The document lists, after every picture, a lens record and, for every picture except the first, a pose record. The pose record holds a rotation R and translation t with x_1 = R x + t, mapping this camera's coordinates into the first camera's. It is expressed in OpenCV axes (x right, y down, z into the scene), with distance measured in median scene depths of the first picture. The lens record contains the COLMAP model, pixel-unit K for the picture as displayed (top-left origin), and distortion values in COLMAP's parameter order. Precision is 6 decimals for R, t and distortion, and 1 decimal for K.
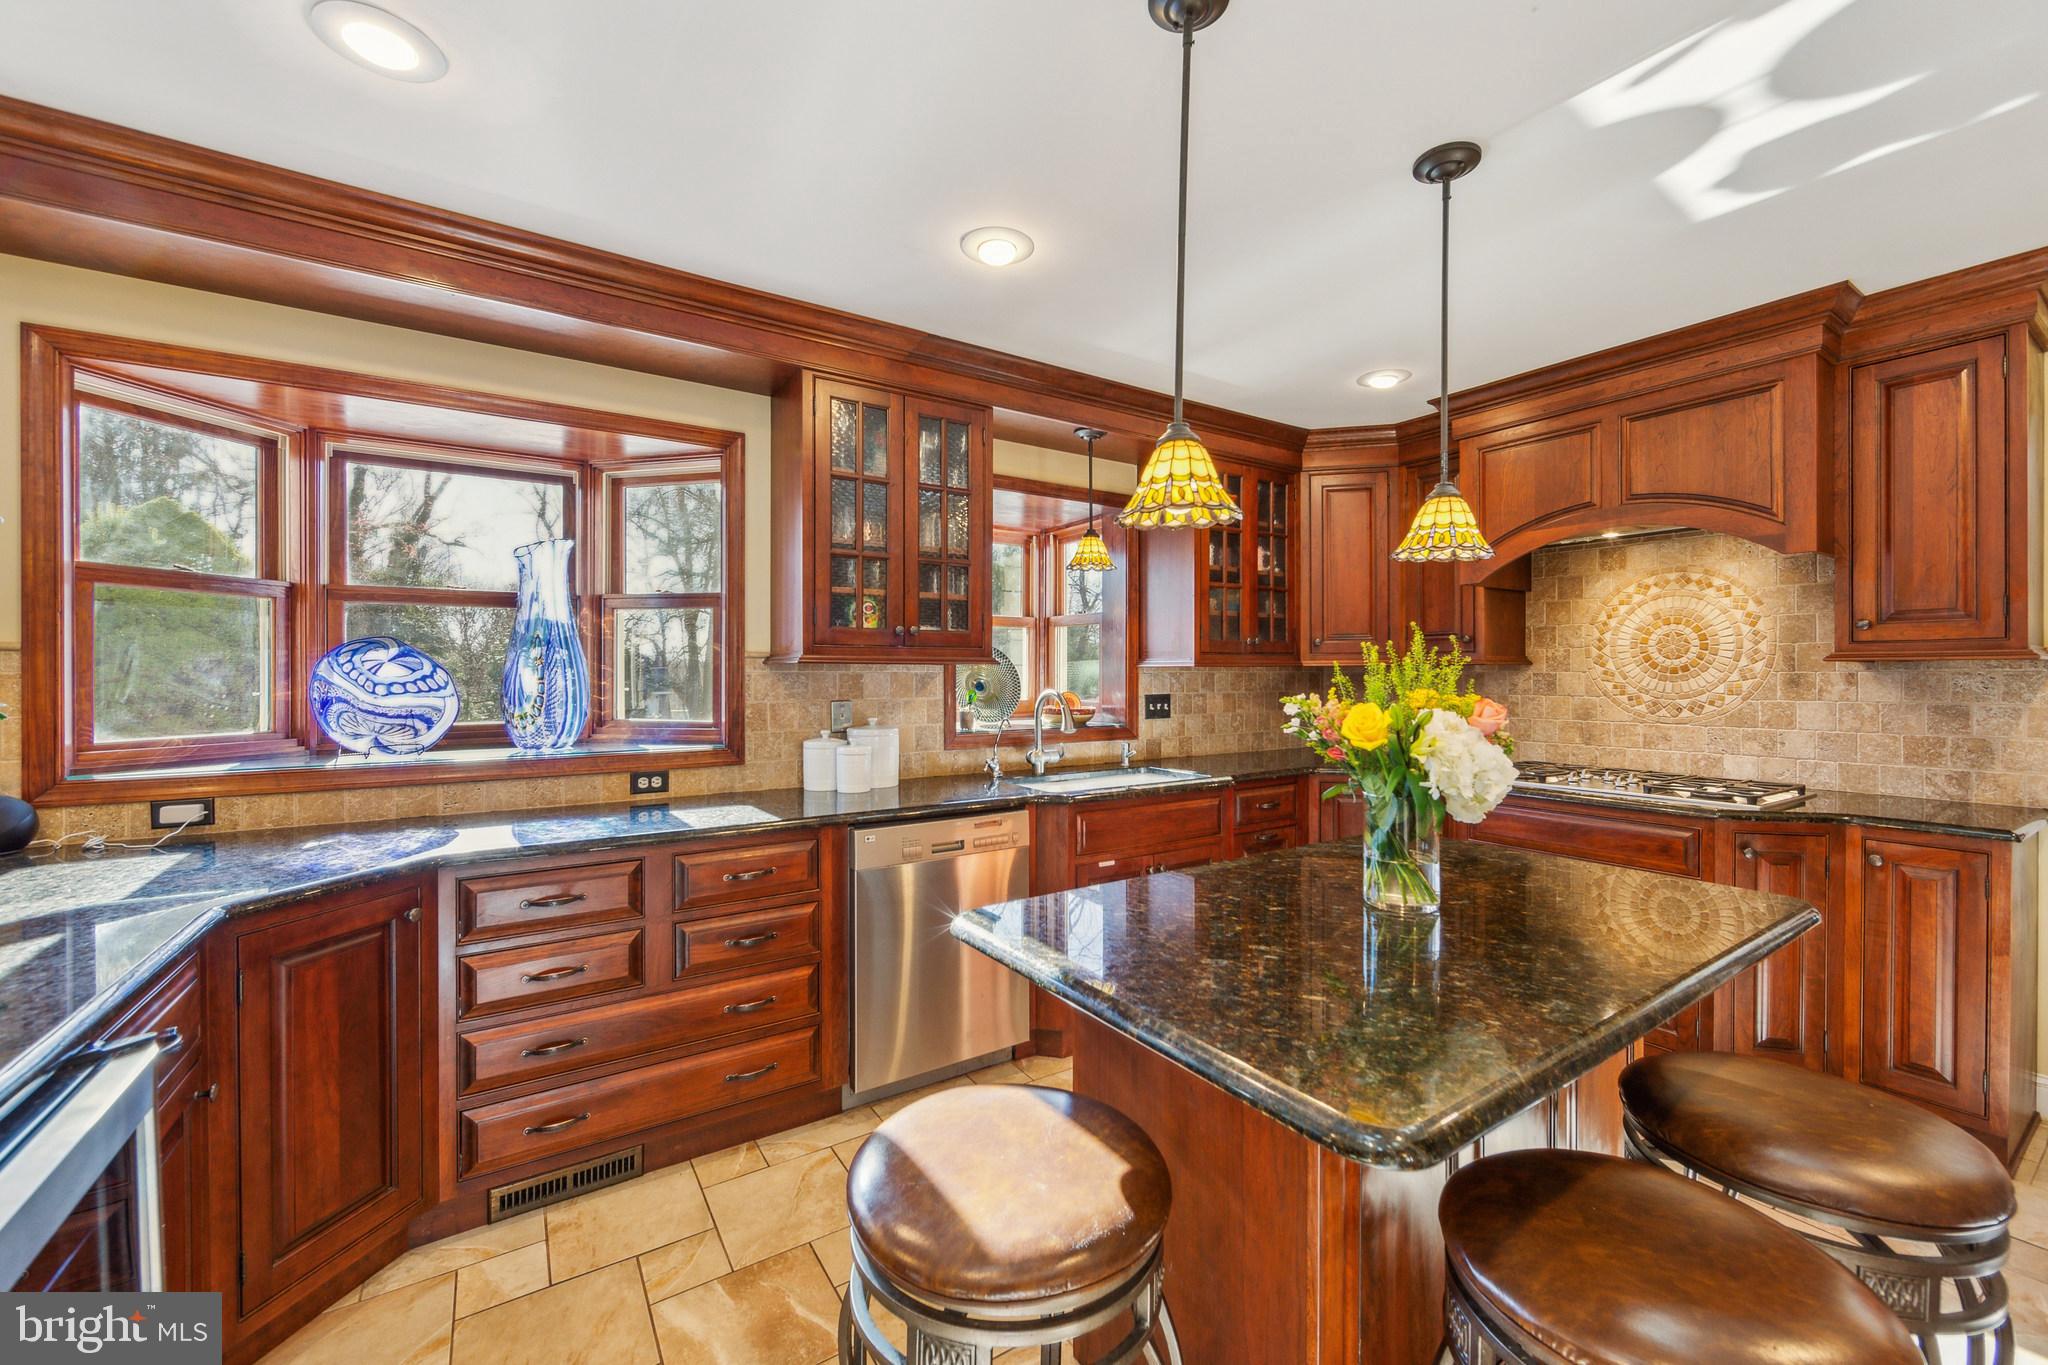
lens RADIAL K [[805.5, 0, 1027.0], [0, 805.5, 677.9], [0, 0, 1]] dist [-0.002978, -0.000298]
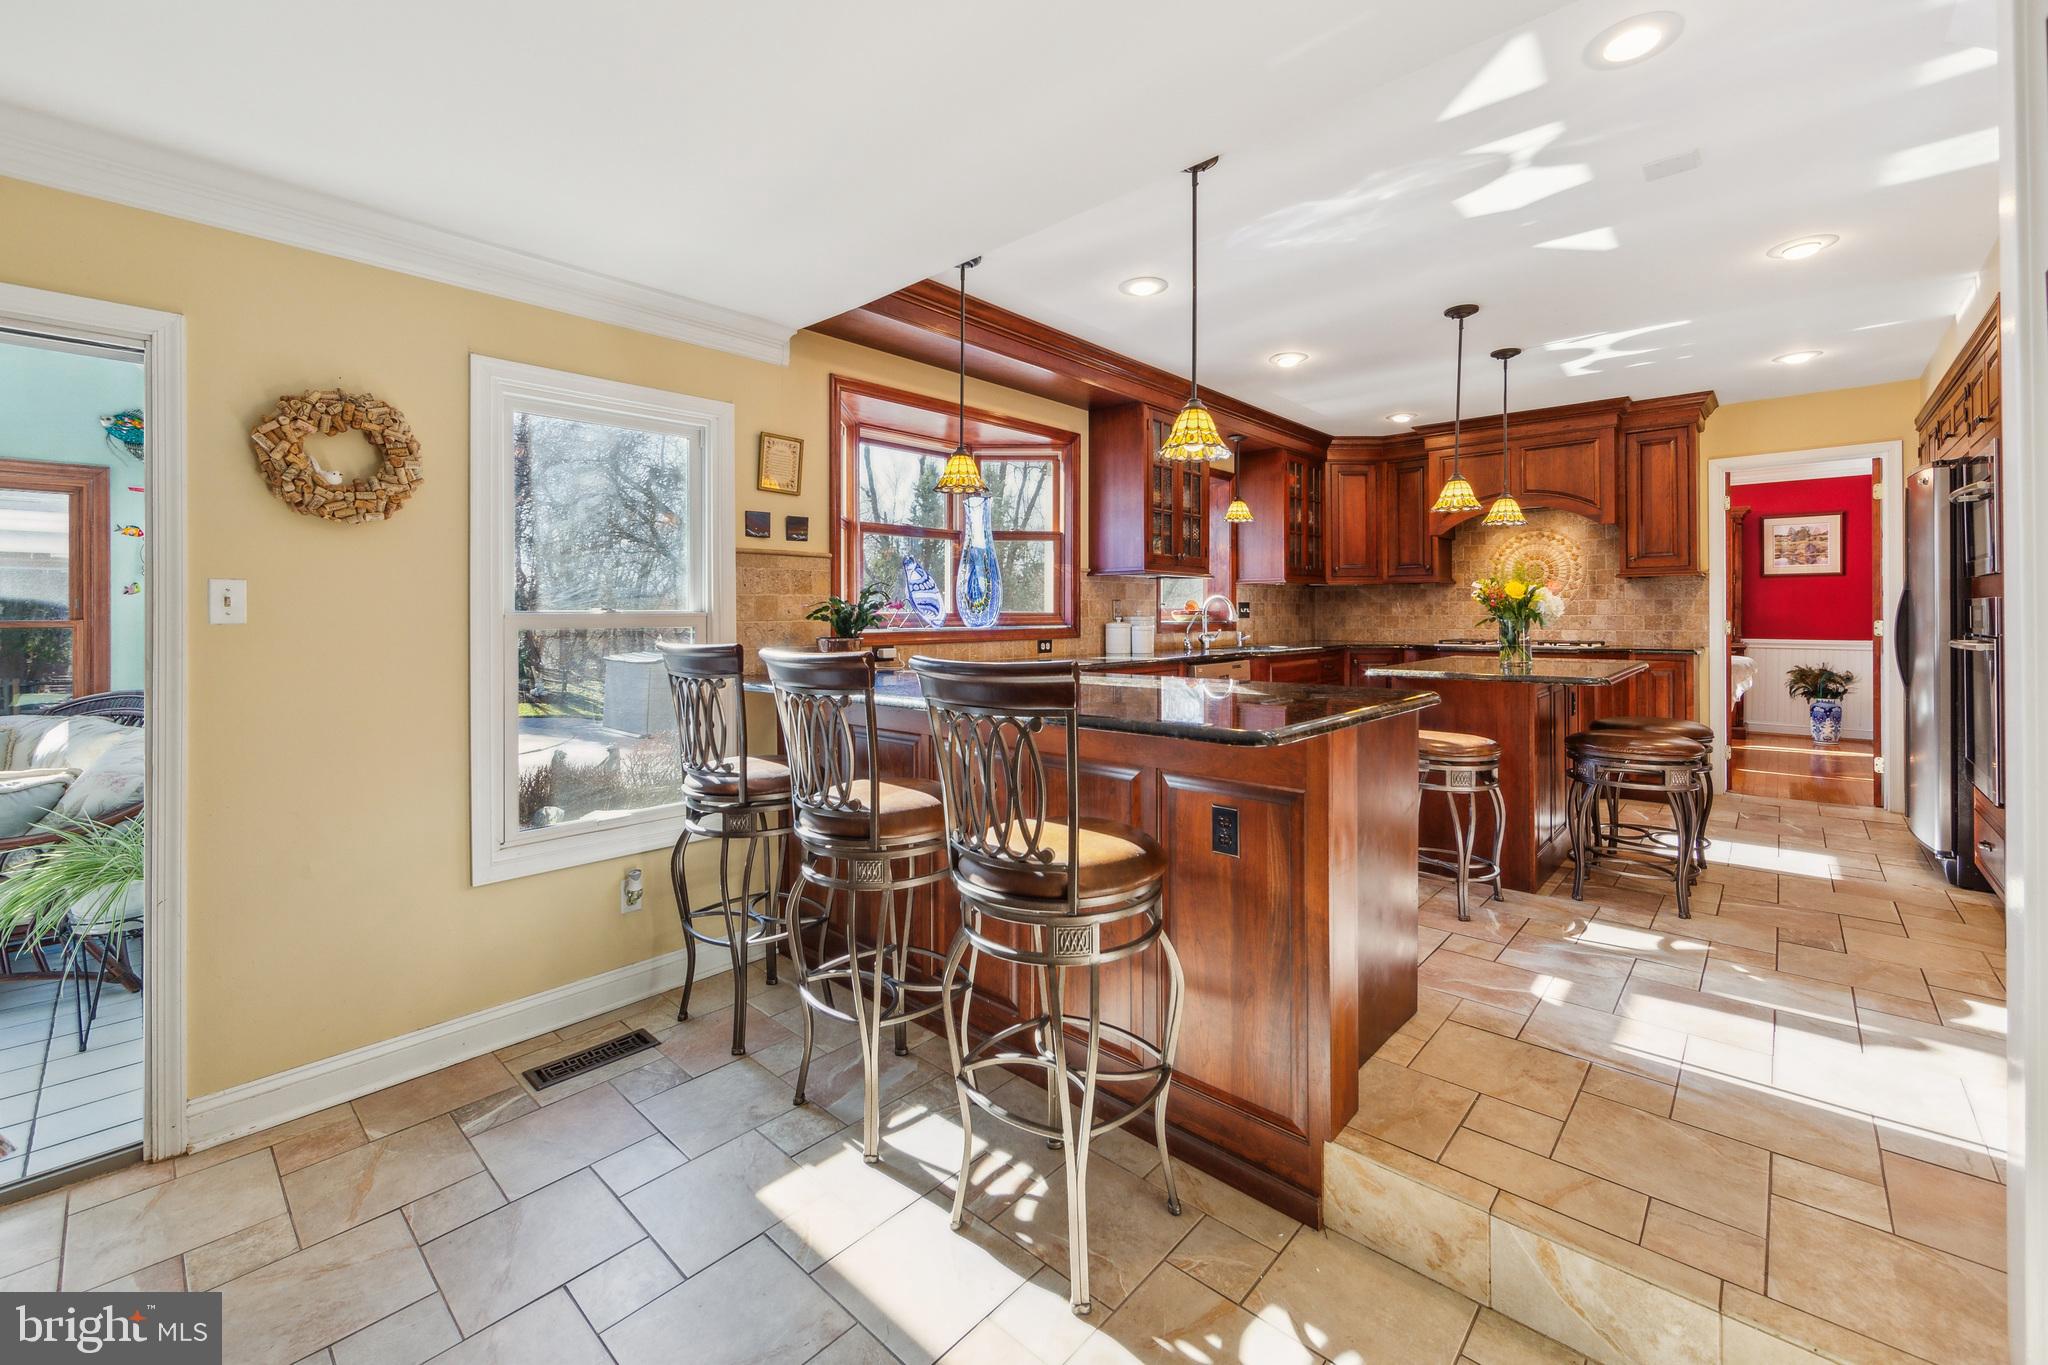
lens RADIAL K [[833.2, 0, 1025.3], [0, 833.2, 617.0], [0, 0, 1]] dist [-0.000612, -0.000072]
pose [[0.968941, -0.004219, 0.247258, -0.827067], [0.005148, 0.999982, -0.003109, 0.066810], [-0.247240, 0.004285, 0.968945, -0.569625]]
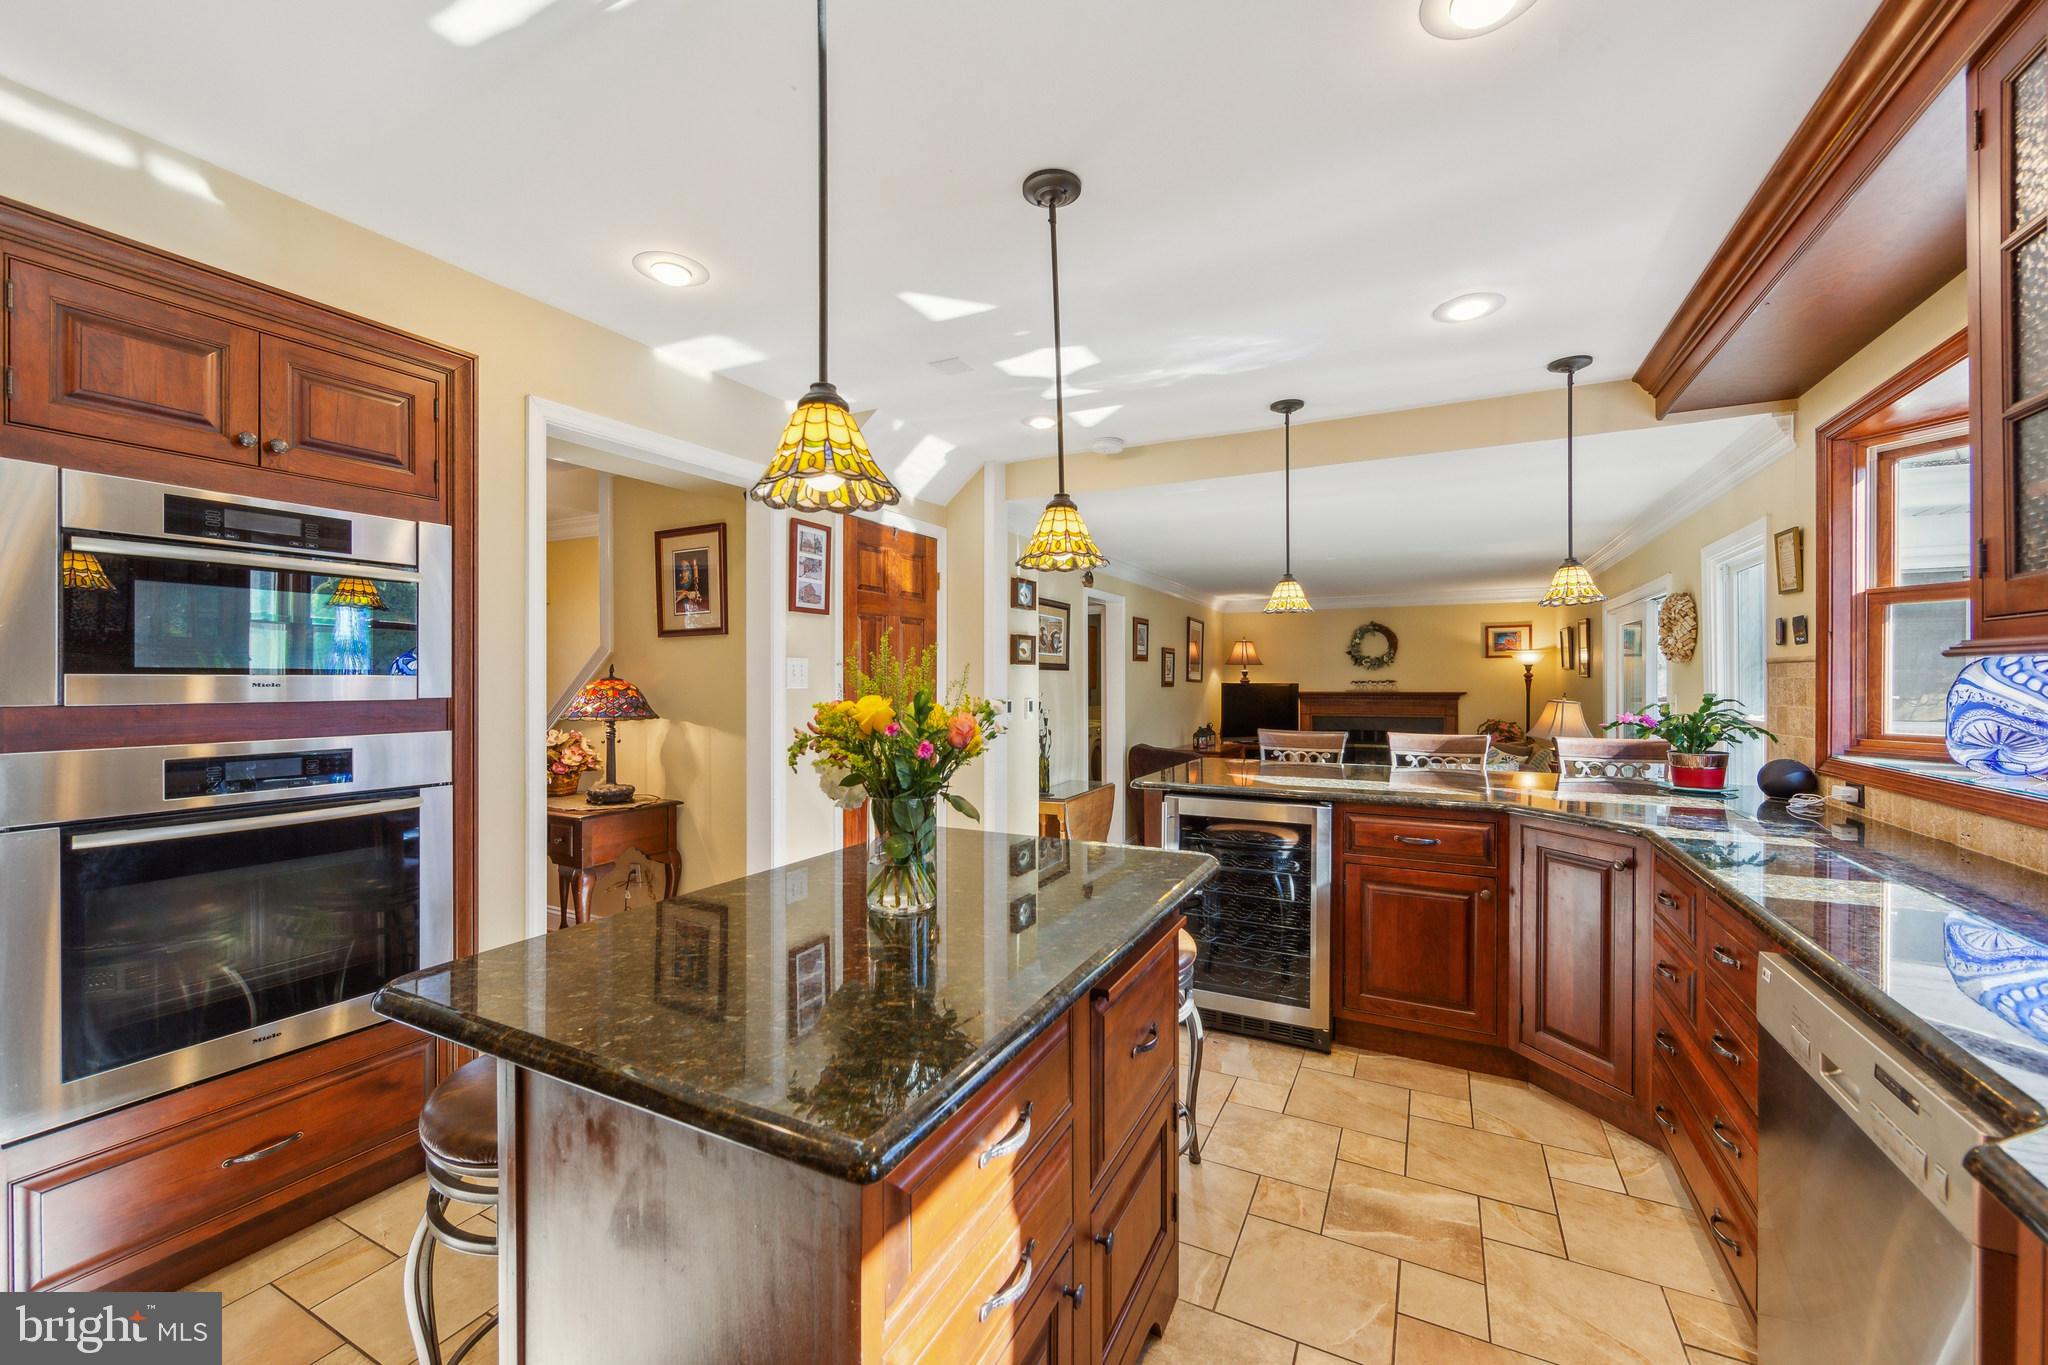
lens RADIAL K [[802.2, 0, 1026.4], [0, 802.2, 681.6], [0, 0, 1]] dist [-0.000820, -0.000249]
pose [[-0.865511, 0.002072, -0.500885, 0.419851], [-0.002645, 0.999959, 0.008708, -0.004873], [0.500882, 0.008862, -0.865470, 0.973800]]
